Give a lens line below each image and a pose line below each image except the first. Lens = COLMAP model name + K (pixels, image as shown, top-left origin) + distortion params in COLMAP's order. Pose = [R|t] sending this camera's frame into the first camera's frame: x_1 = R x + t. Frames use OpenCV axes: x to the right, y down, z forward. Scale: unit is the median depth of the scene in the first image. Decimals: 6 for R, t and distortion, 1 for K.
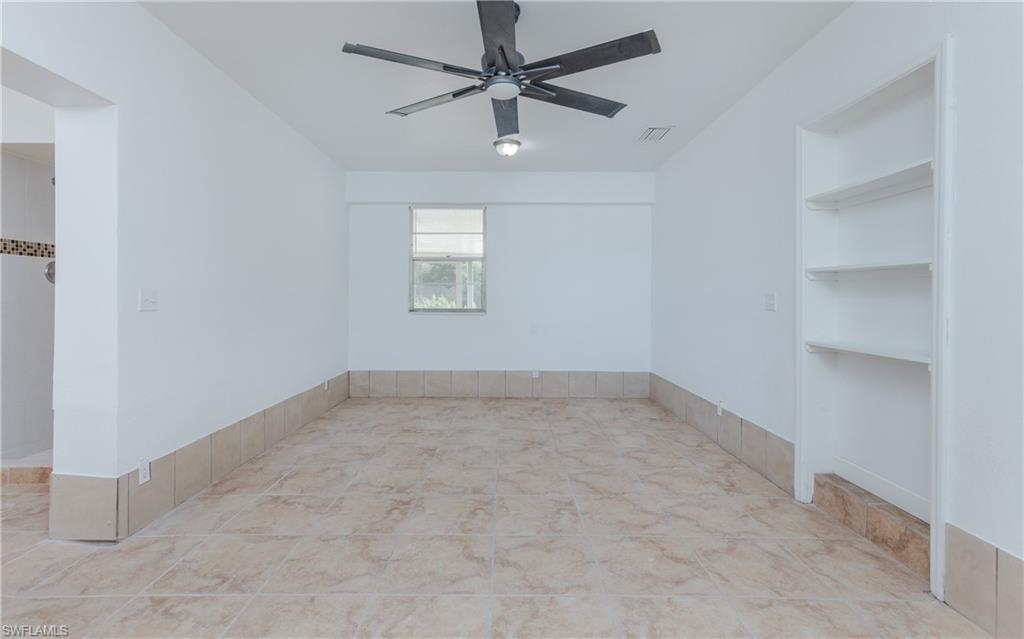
lens RADIAL K [[473.4, 0, 502.1], [0, 473.4, 303.3], [0, 0, 1]] dist [0.010835, -0.001381]
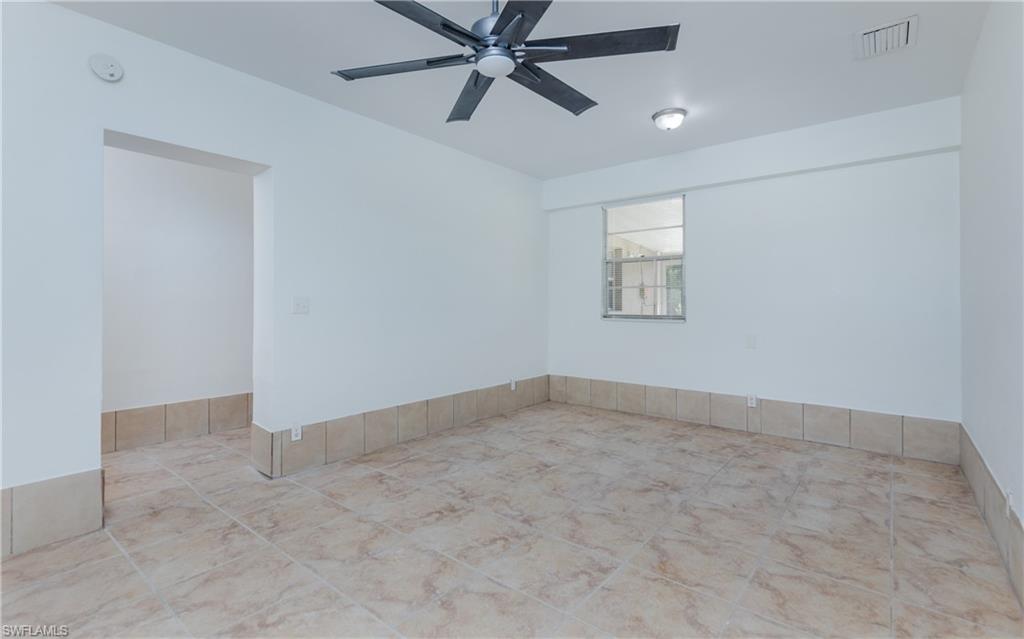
lens RADIAL K [[473.4, 0, 502.1], [0, 473.4, 303.3], [0, 0, 1]] dist [0.010835, -0.001381]
pose [[0.770648, -0.003623, -0.637251, 0.437316], [-0.004234, 0.999933, -0.010805, 0.000637], [0.637247, 0.011025, 0.770580, 0.258861]]
